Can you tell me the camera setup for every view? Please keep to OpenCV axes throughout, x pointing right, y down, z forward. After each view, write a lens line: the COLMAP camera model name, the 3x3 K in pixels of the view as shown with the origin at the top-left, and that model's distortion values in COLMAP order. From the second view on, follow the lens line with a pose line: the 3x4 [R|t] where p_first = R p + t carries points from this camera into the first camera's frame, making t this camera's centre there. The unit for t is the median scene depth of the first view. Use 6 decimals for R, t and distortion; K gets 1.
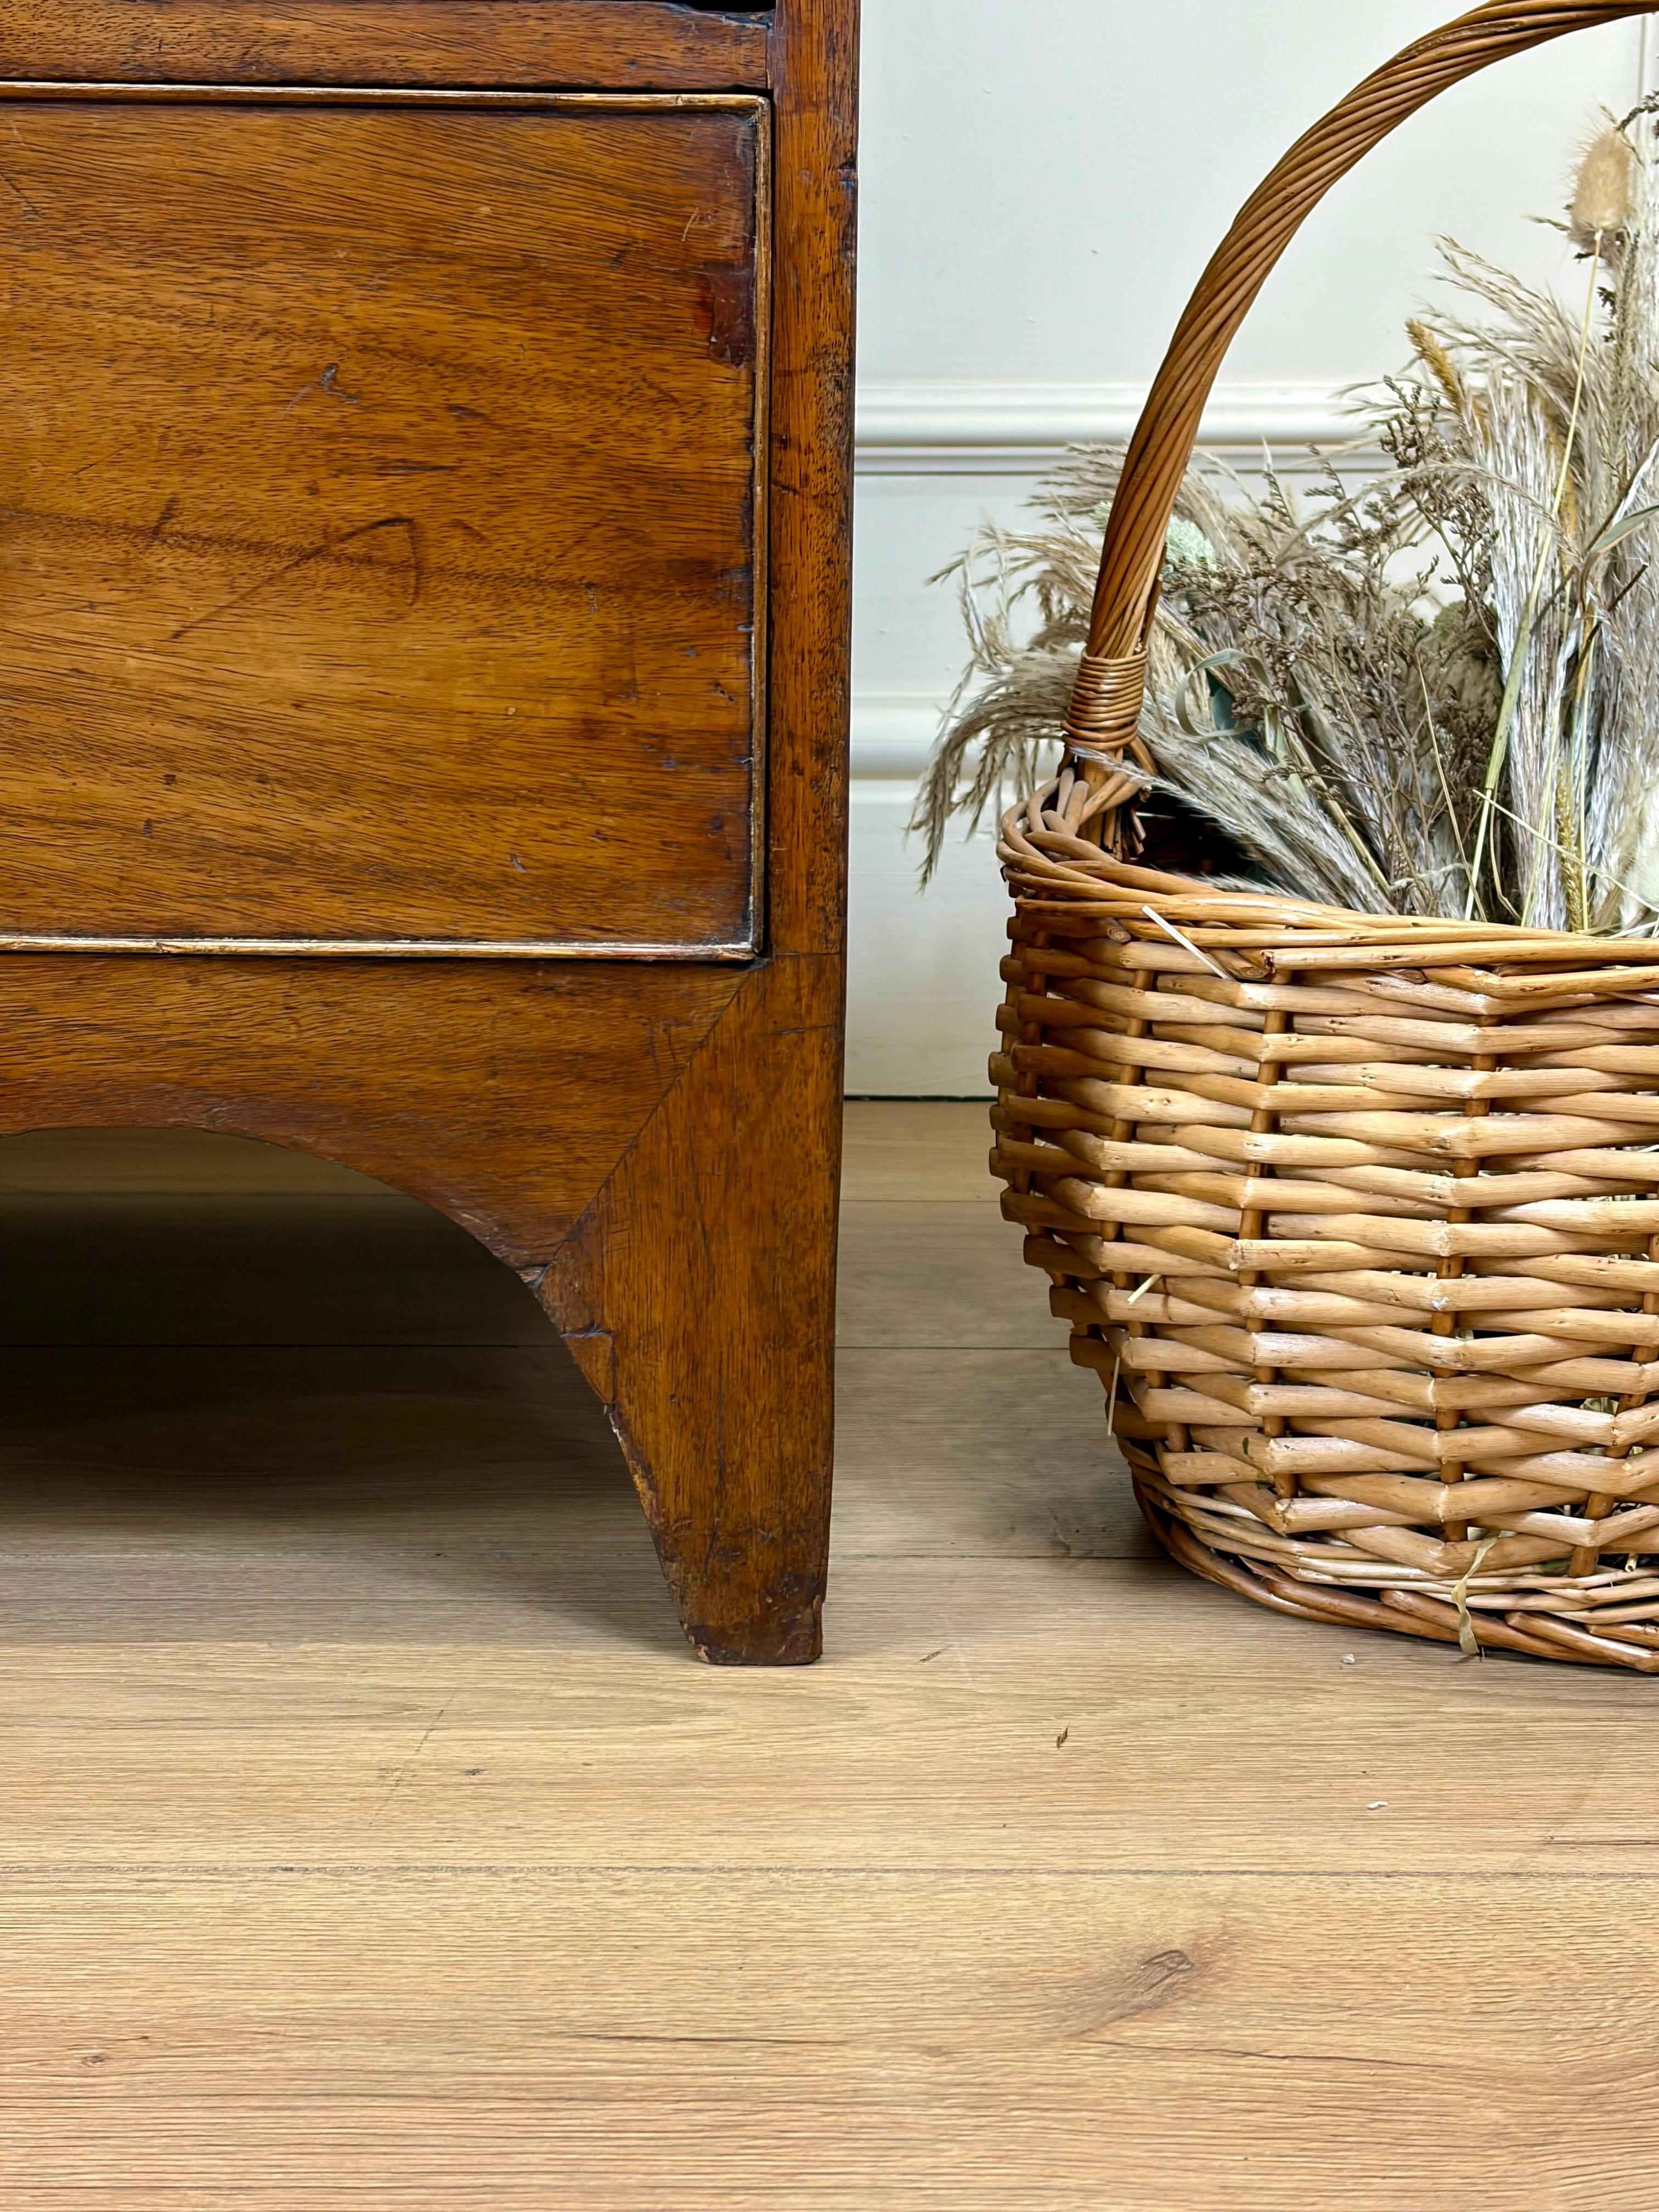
lens RADIAL K [[3470.4, 0, 836.6], [0, 3470.4, 1114.0], [0, 0, 1]] dist [0.252059, -0.971706]
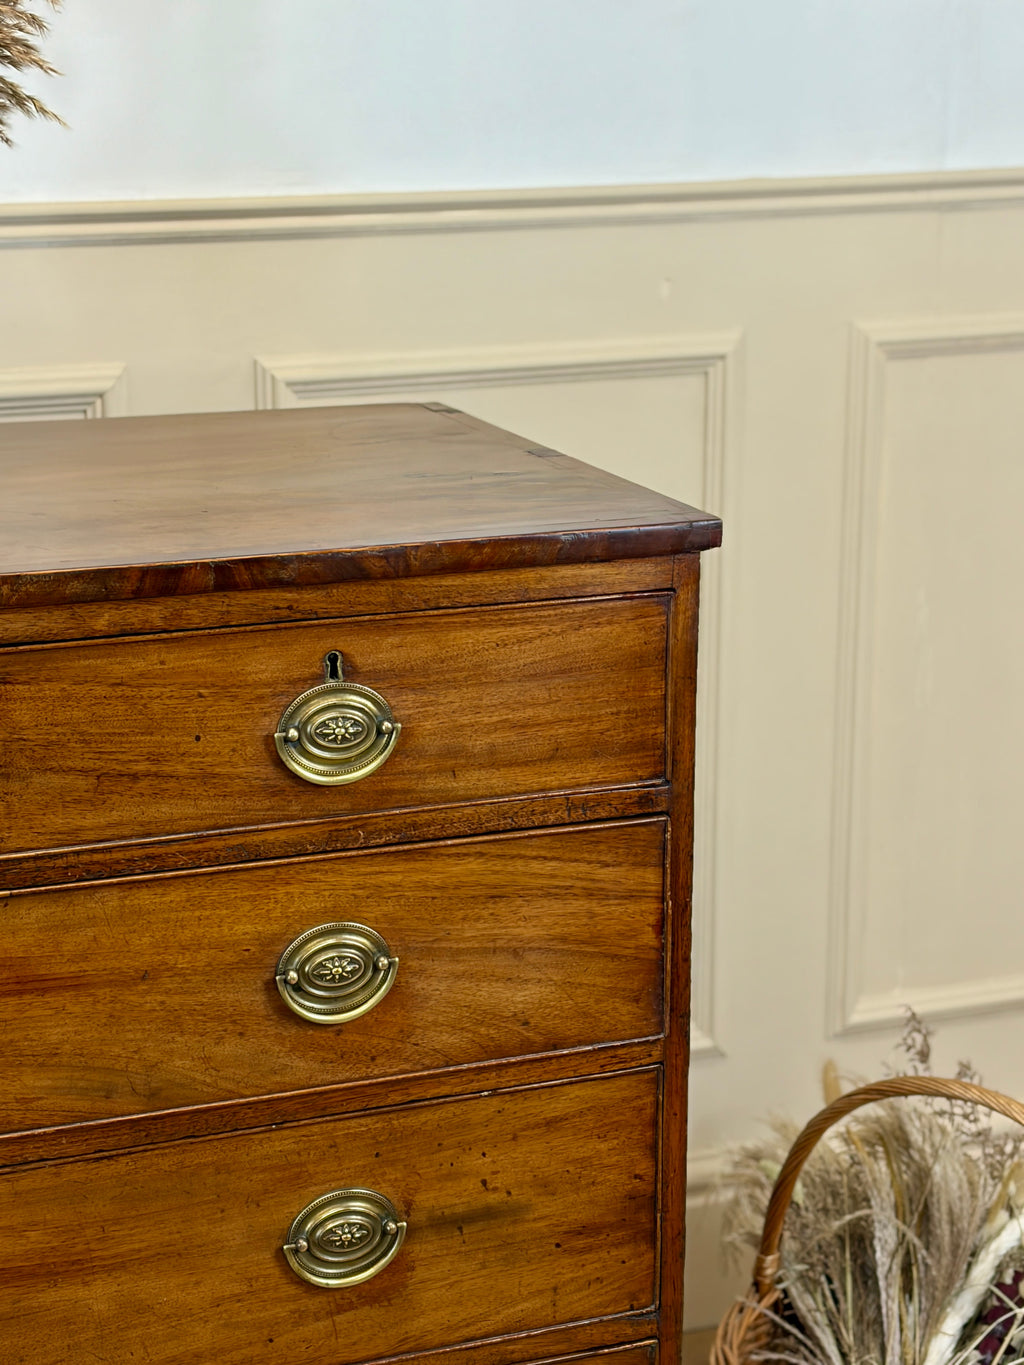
lens RADIAL K [[2879.9, 0, 507.4], [0, 2879.9, 691.0], [0, 0, 1]] dist [0.299170, -1.461009]
pose [[0.930216, -0.099472, 0.353275, -0.955005], [0.085484, 0.994819, 0.055023, -0.972942], [-0.356918, -0.020984, 0.933900, -1.278736]]
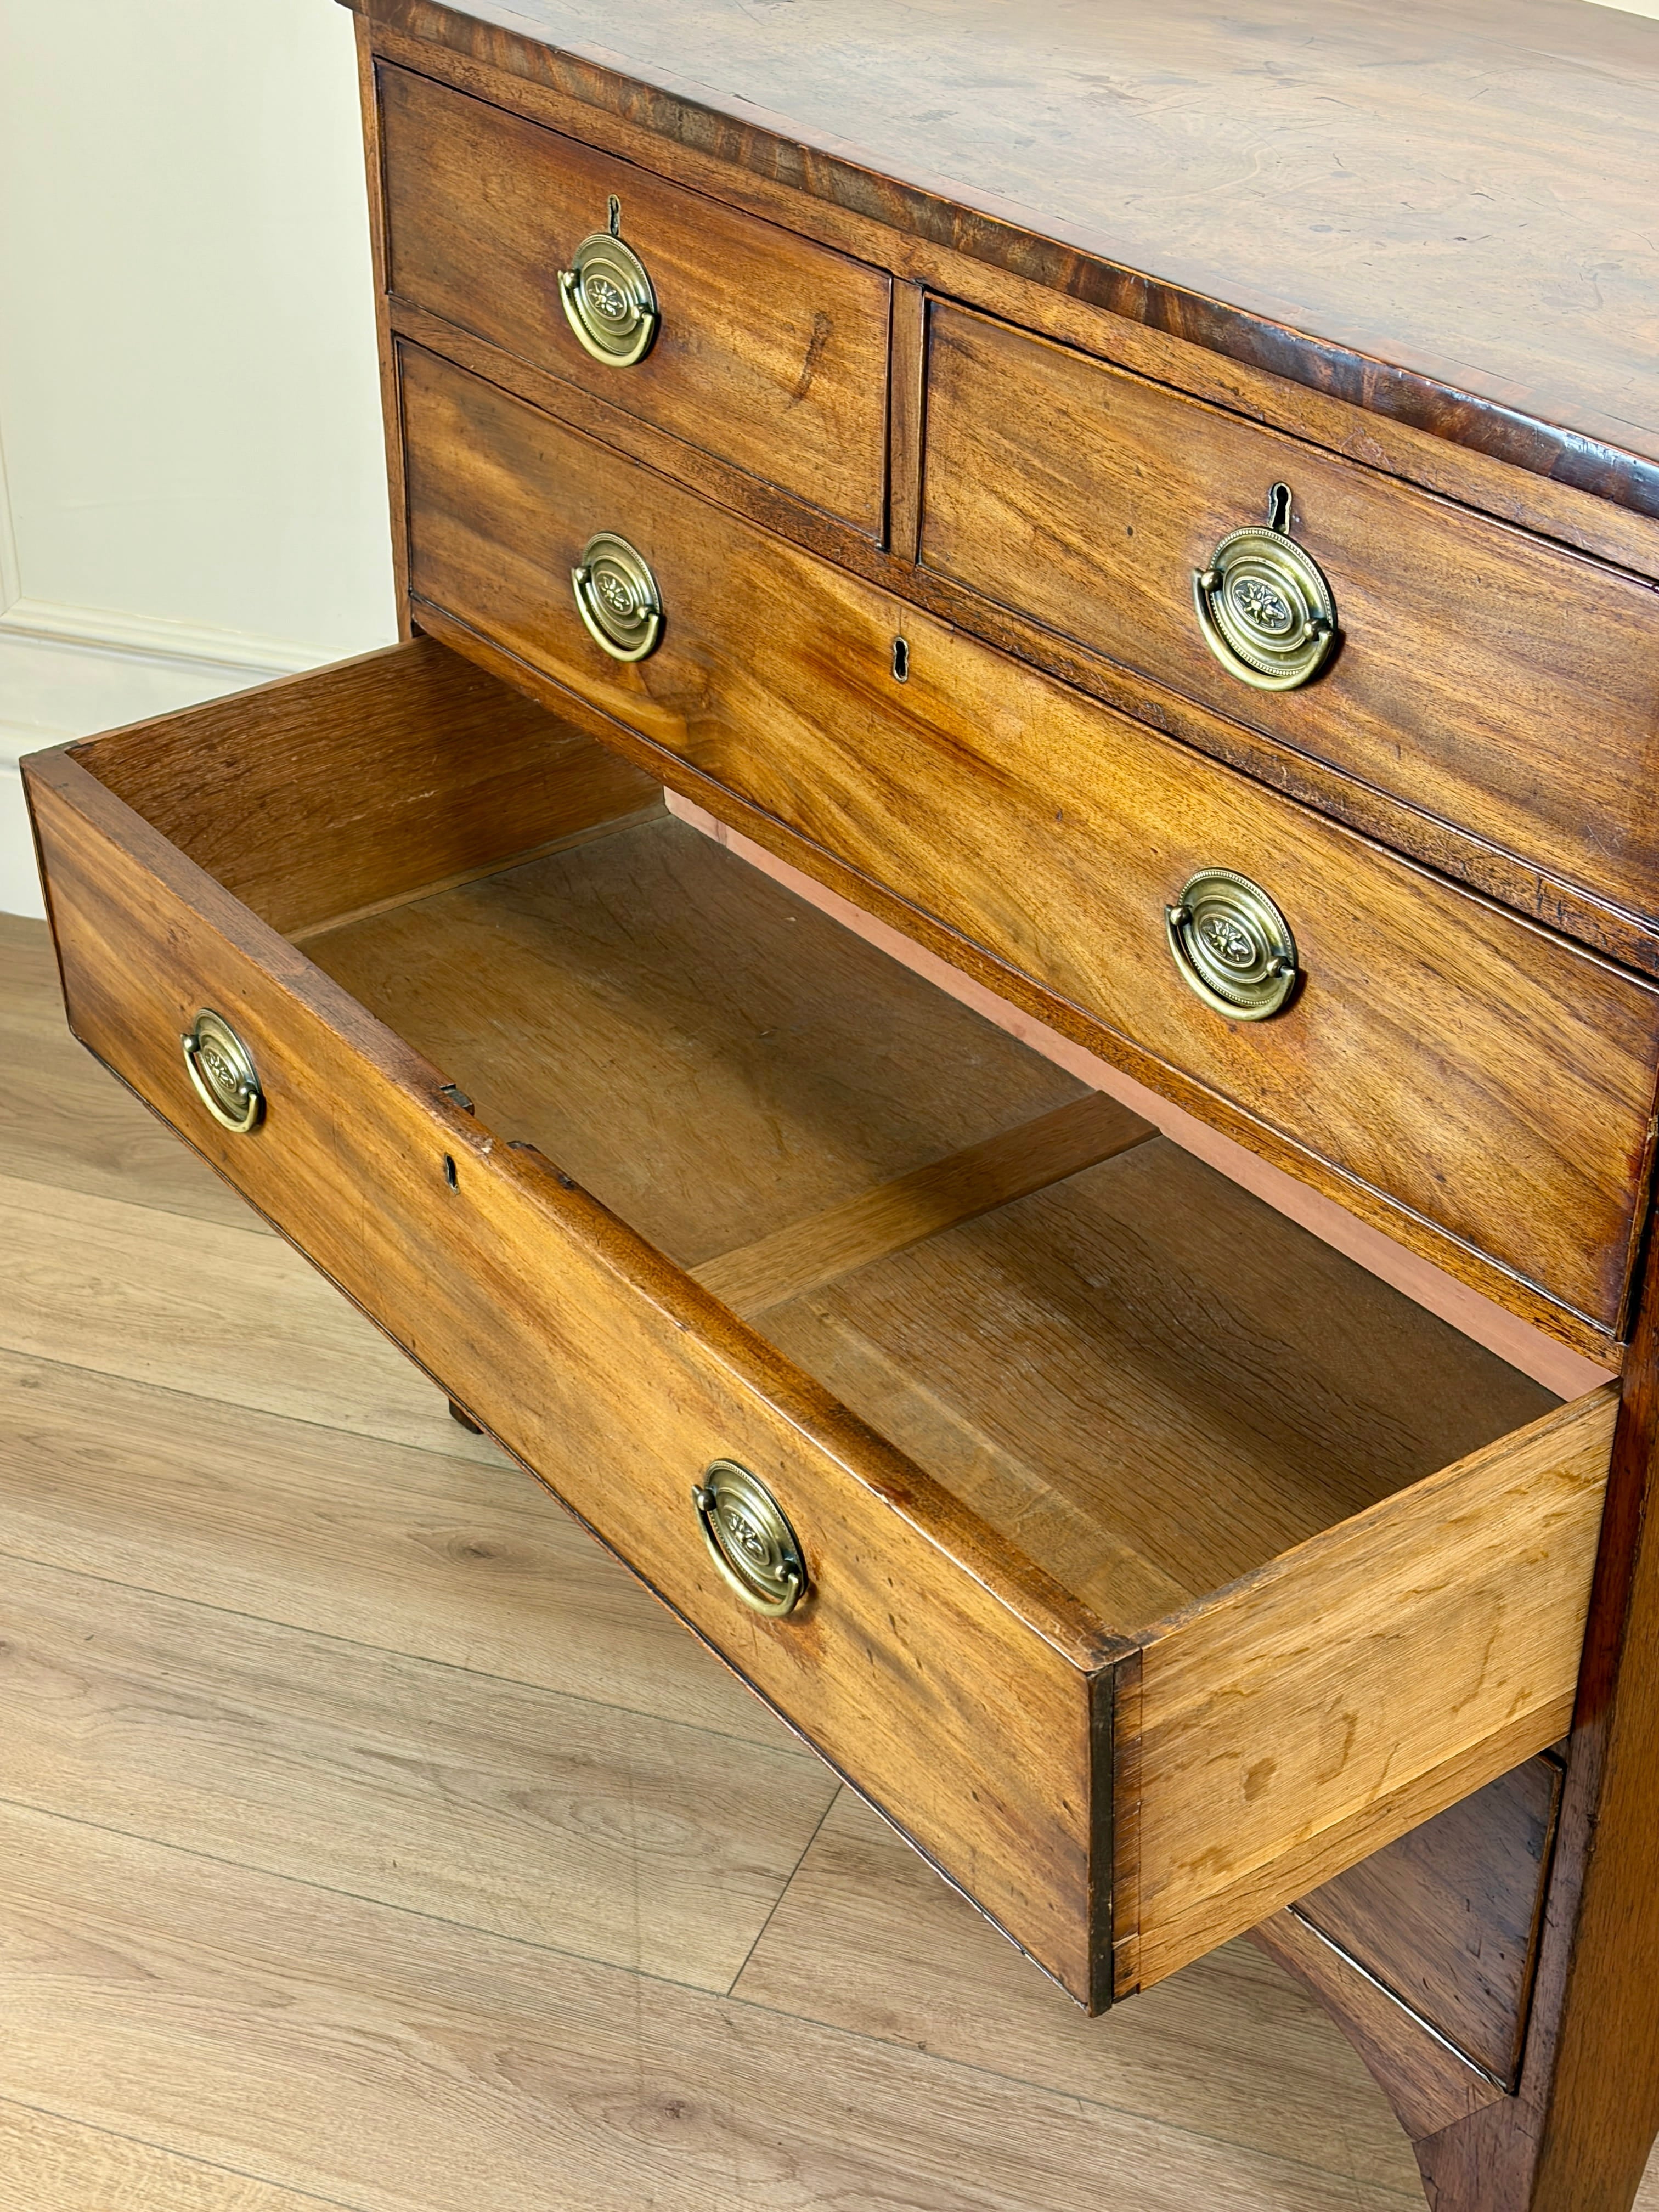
lens RADIAL K [[3292.3, 0, 829.5], [0, 3292.3, 1106.0], [0, 0, 1]] dist [0.251796, -0.841657]
pose [[0.584799, 0.409175, -0.700419, 0.854873], [-0.186020, 0.908094, 0.375183, -1.191300], [0.789561, -0.089115, 0.607167, -0.386139]]
